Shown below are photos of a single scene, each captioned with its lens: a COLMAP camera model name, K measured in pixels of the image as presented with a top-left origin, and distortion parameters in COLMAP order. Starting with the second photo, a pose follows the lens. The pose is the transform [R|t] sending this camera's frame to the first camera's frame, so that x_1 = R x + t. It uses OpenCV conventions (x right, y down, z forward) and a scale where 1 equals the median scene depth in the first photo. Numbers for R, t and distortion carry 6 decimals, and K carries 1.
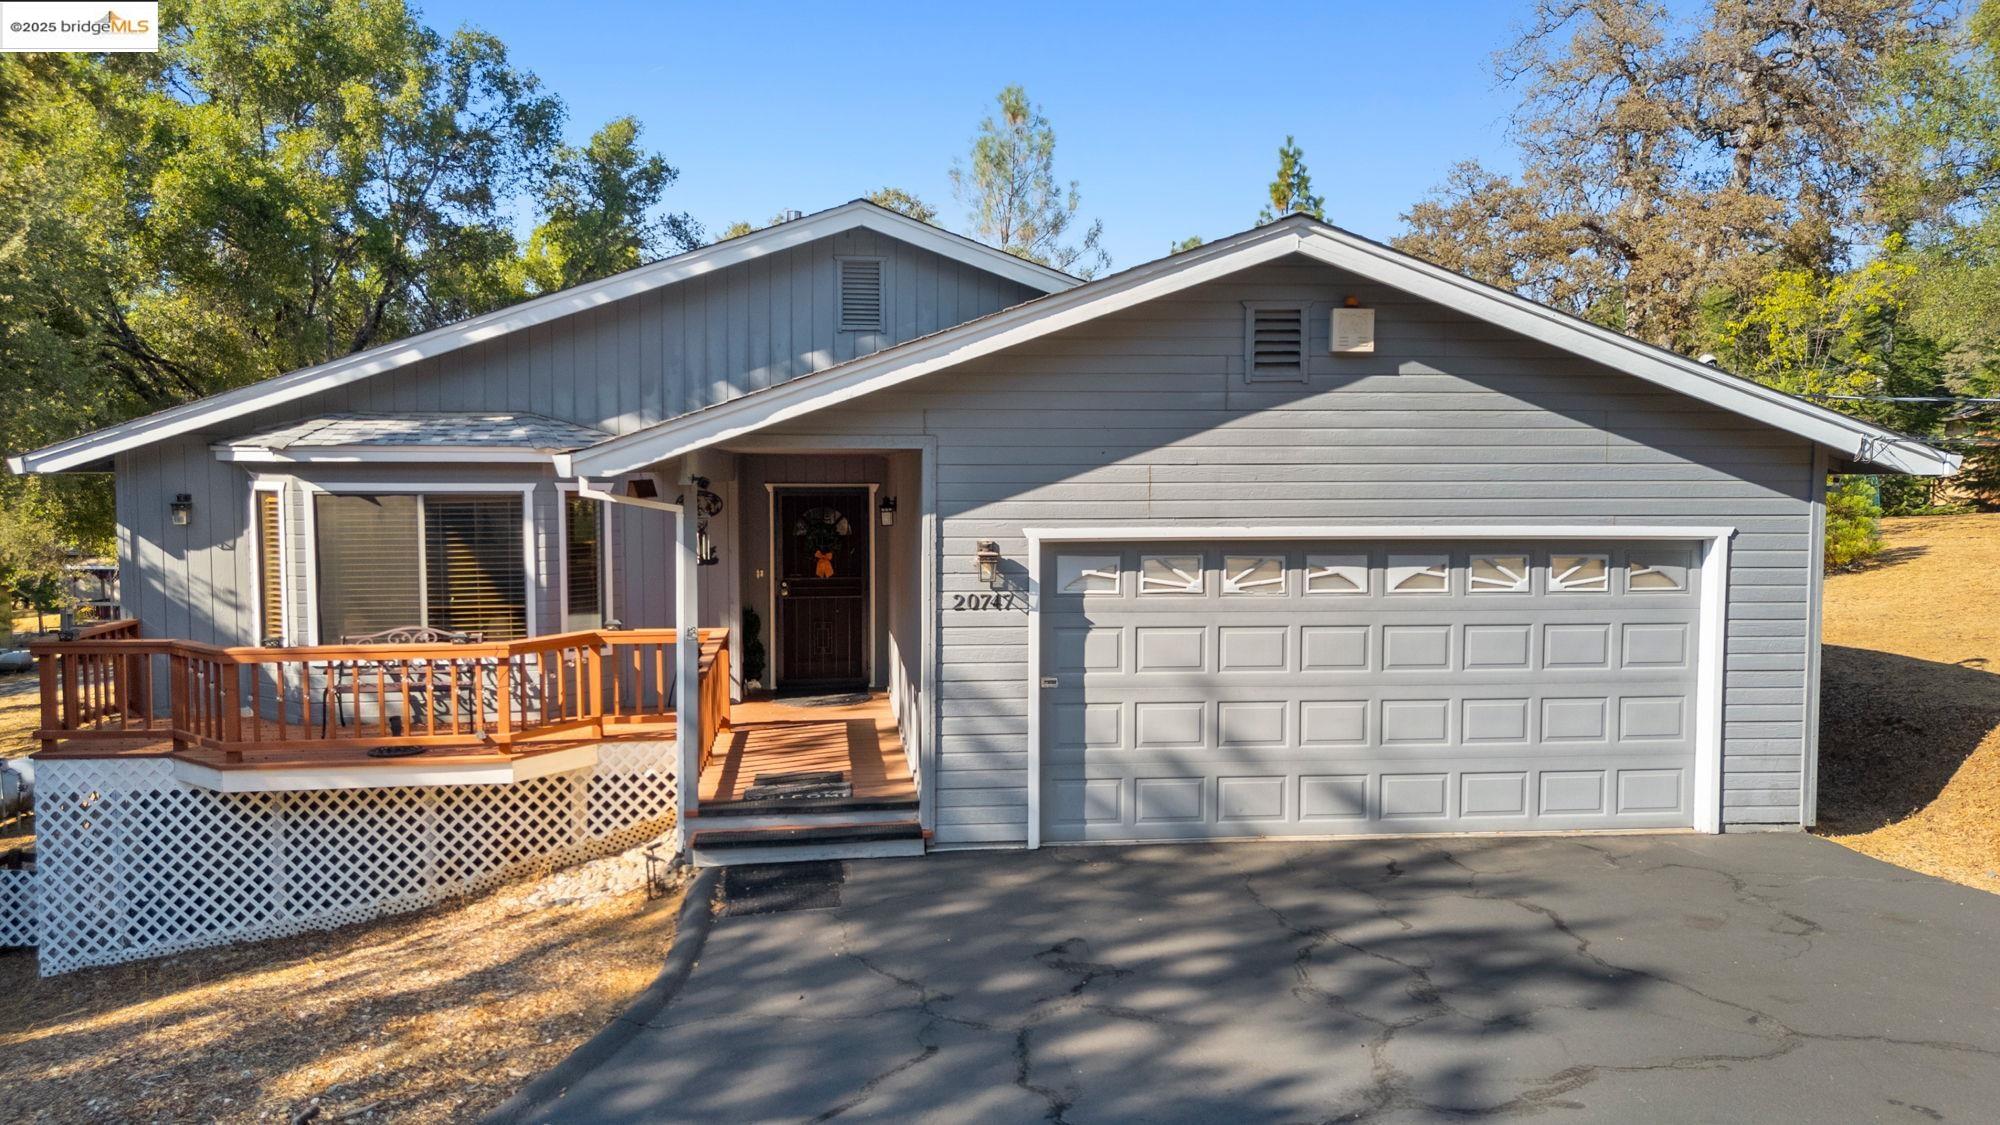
lens RADIAL K [[1464.3, 0, 1000.0], [0, 1464.3, 562.5], [0, 0, 1]] dist [0.096532, -0.101153]
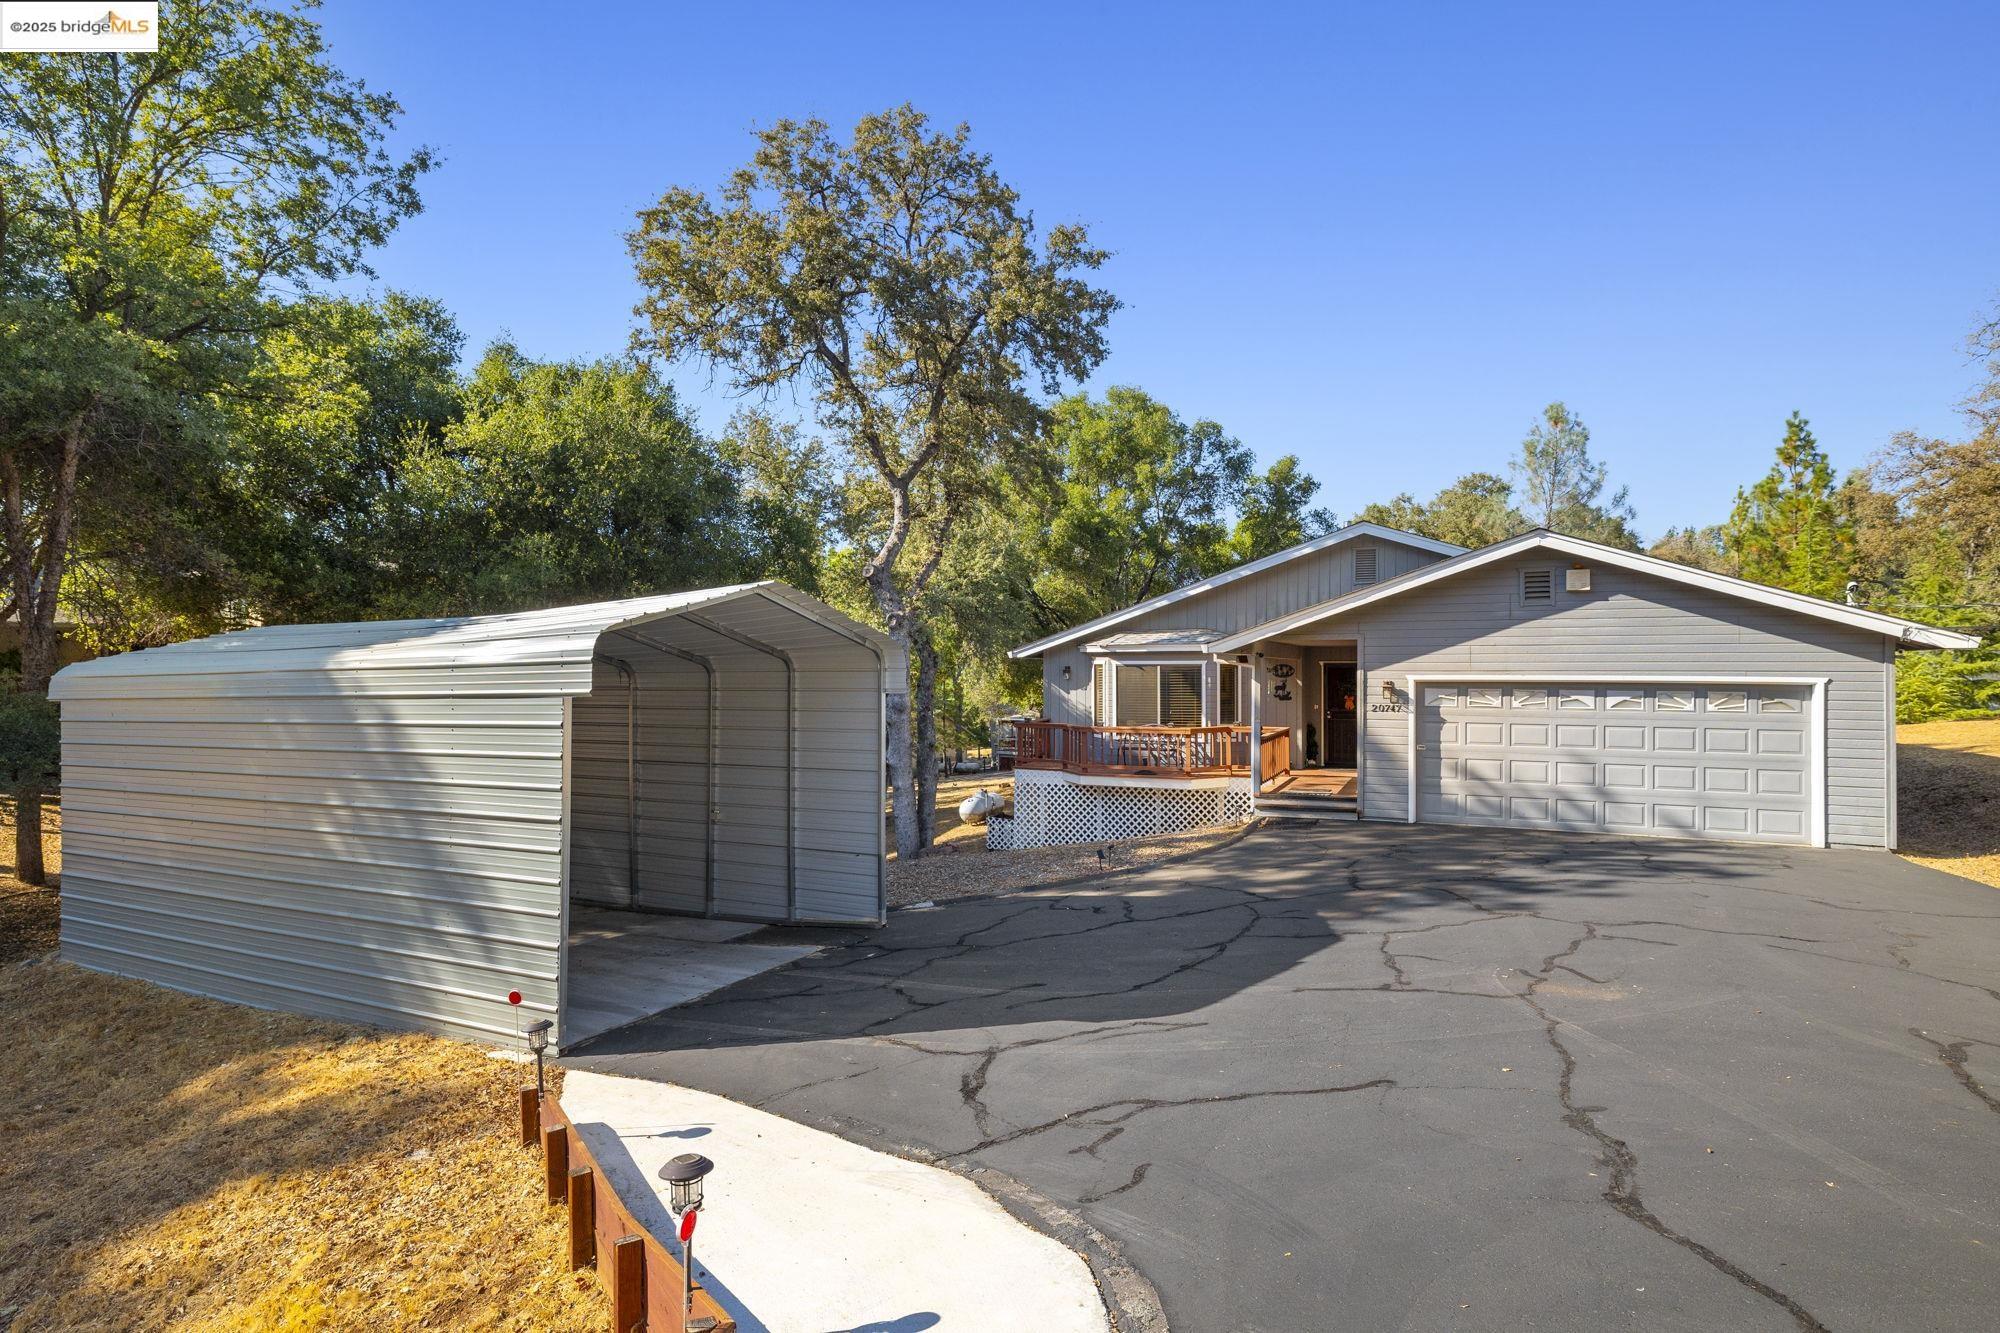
lens RADIAL K [[1015.0, 0, 1000.0], [0, 1015.0, 666.5], [0, 0, 1]] dist [-0.001530, -0.000039]
pose [[0.854390, -0.001108, -0.519632, 0.225943], [-0.033050, 0.997857, -0.056470, 0.054976], [0.518581, 0.065421, 0.852522, -0.486800]]
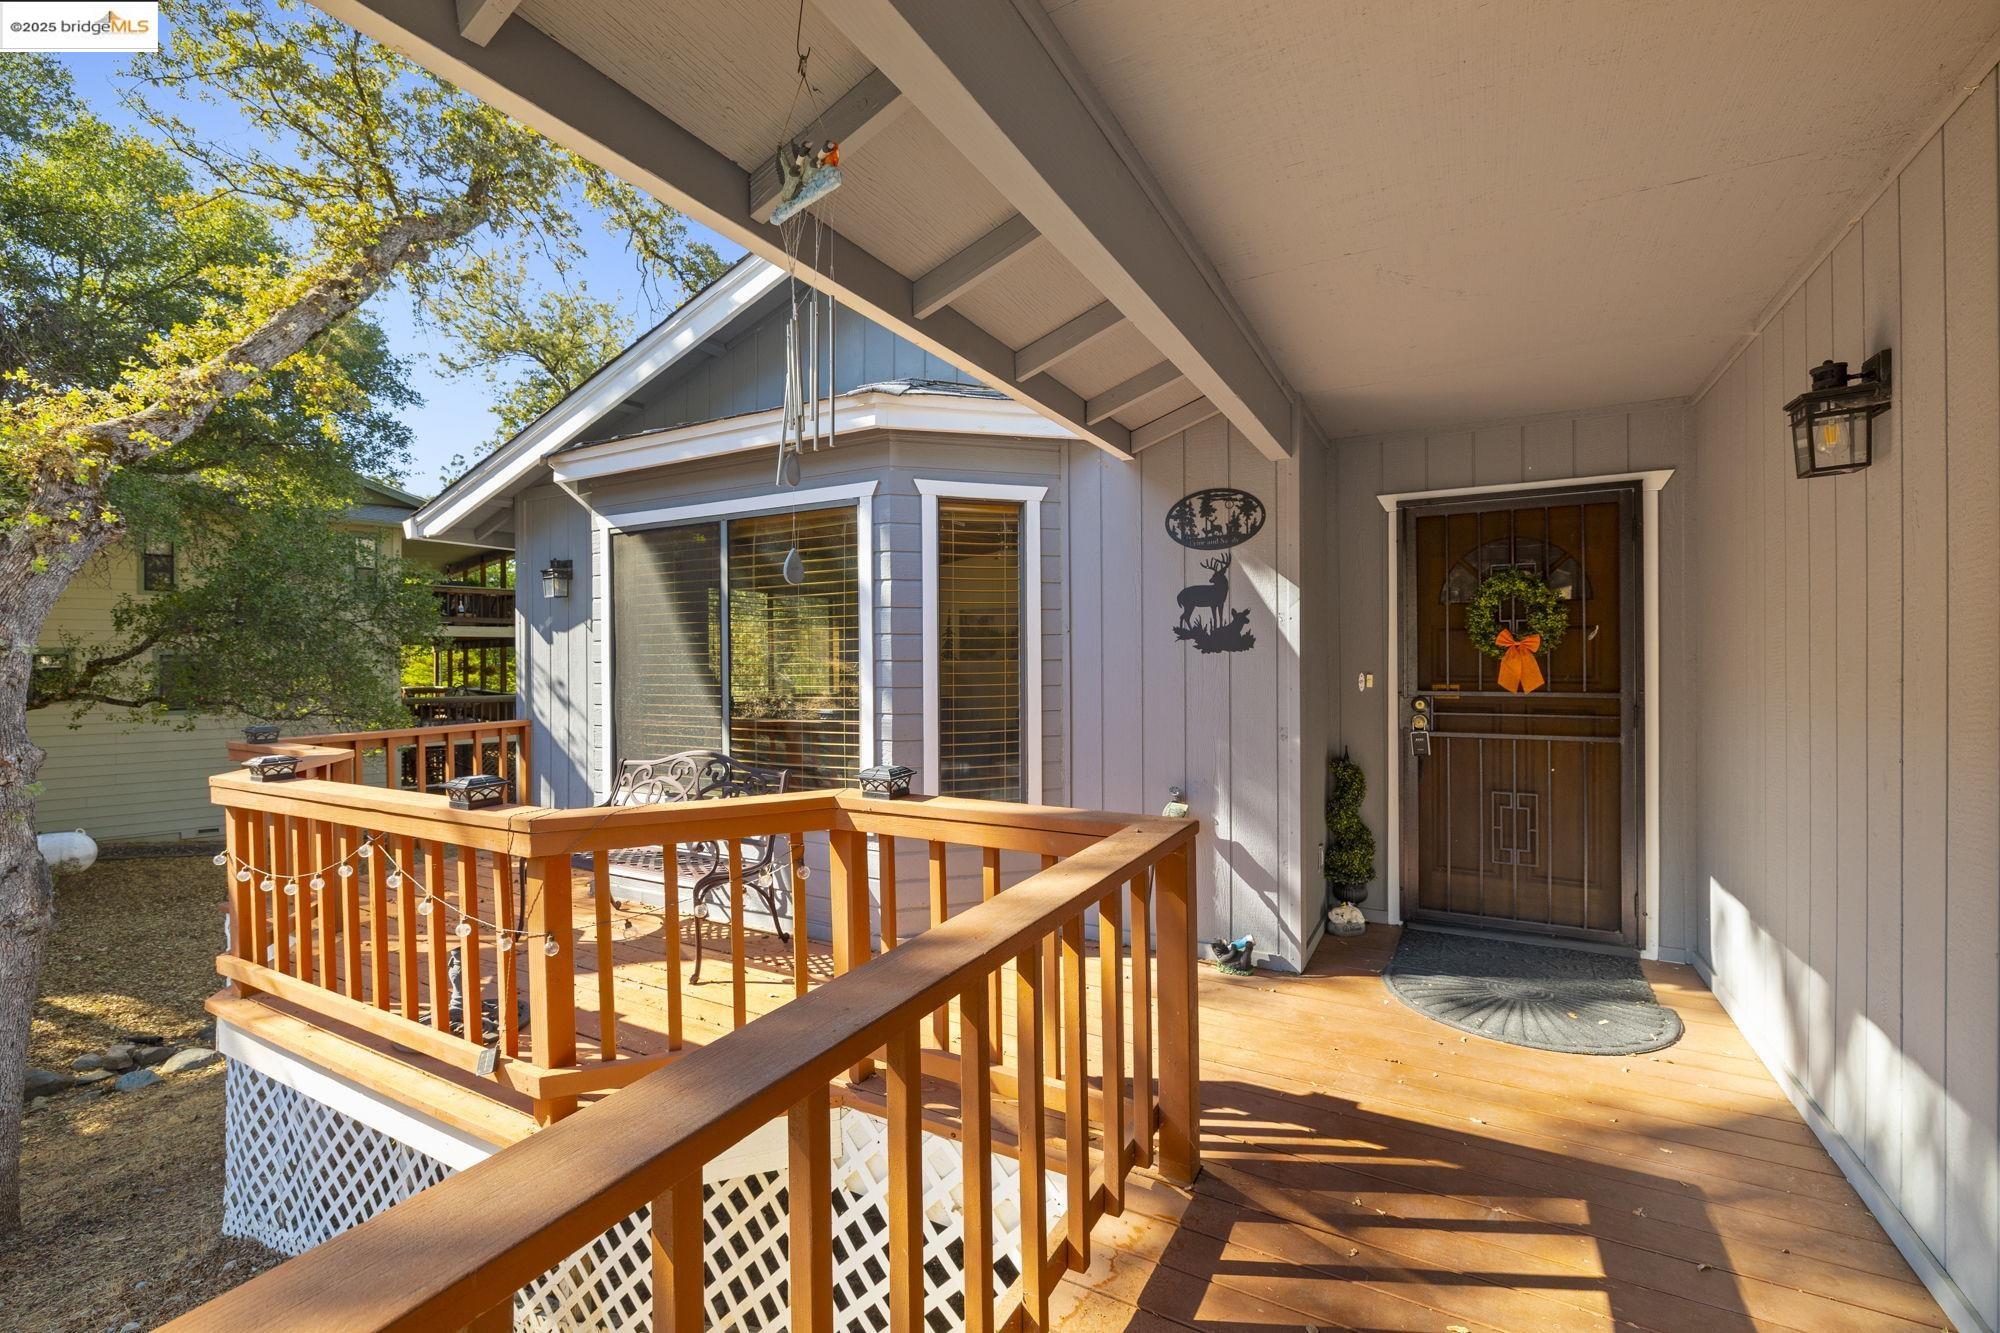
lens RADIAL K [[854.6, 0, 1001.3], [0, 854.6, 656.6], [0, 0, 1]] dist [0.001668, 0.000341]
pose [[0.817811, -0.004646, -0.575469, -0.121511], [-0.030585, 0.998203, -0.051525, 0.021569], [0.574674, 0.059738, 0.816199, 0.856573]]
